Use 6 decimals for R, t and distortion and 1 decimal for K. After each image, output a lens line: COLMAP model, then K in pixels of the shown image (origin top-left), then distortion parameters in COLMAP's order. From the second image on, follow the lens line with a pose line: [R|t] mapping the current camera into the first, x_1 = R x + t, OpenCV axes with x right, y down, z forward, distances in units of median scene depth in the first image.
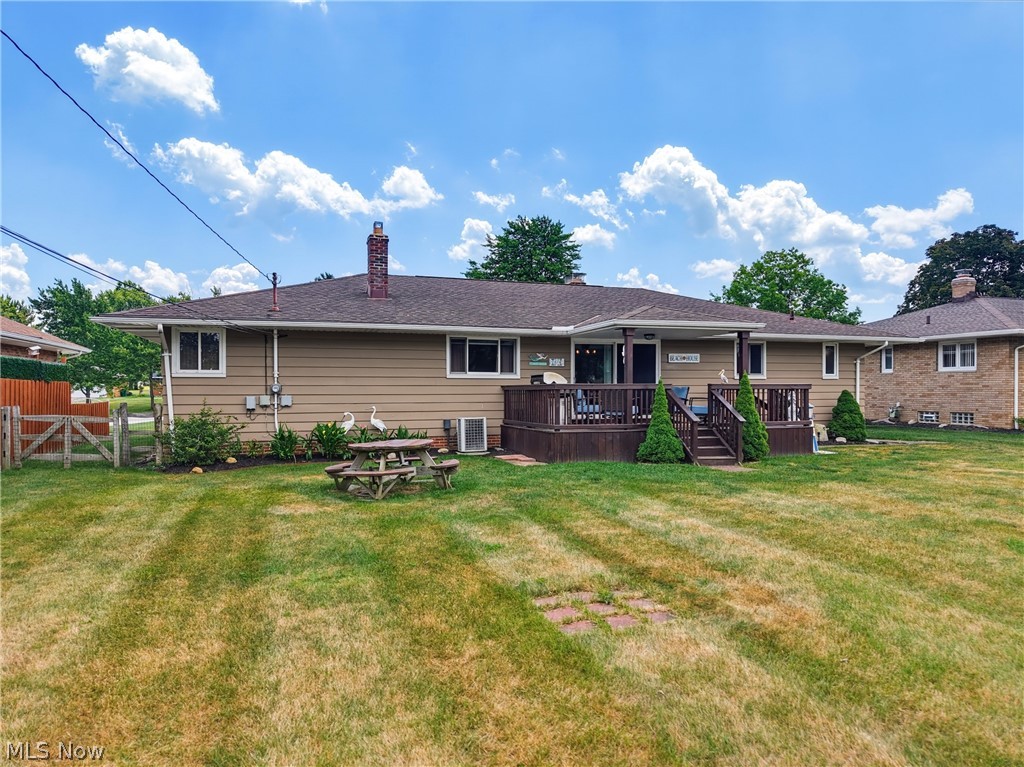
lens RADIAL K [[701.6, 0, 512.0], [0, 701.6, 383.5], [0, 0, 1]] dist [0.004067, -0.000361]
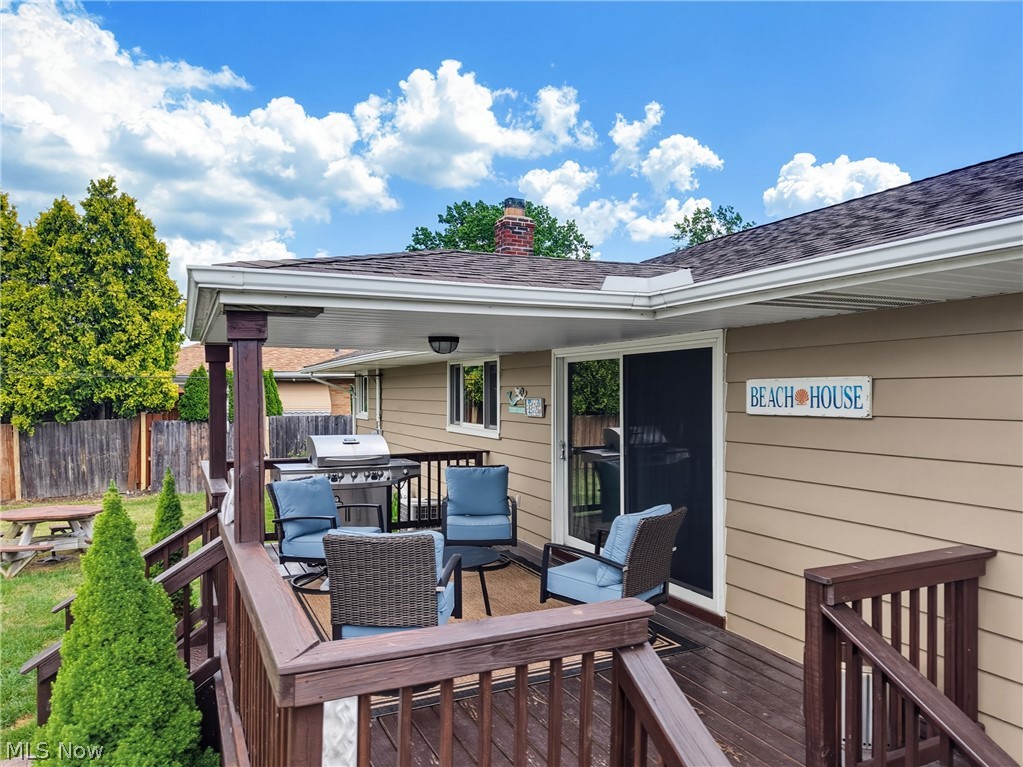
lens RADIAL K [[700.9, 0, 511.5], [0, 700.9, 383.5], [0, 0, 1]] dist [0.004067, -0.000361]
pose [[0.111251, -0.002729, -0.993789, 0.412970], [0.012629, 0.999919, -0.001332, -0.036811], [0.993712, -0.012402, 0.111277, 0.779314]]
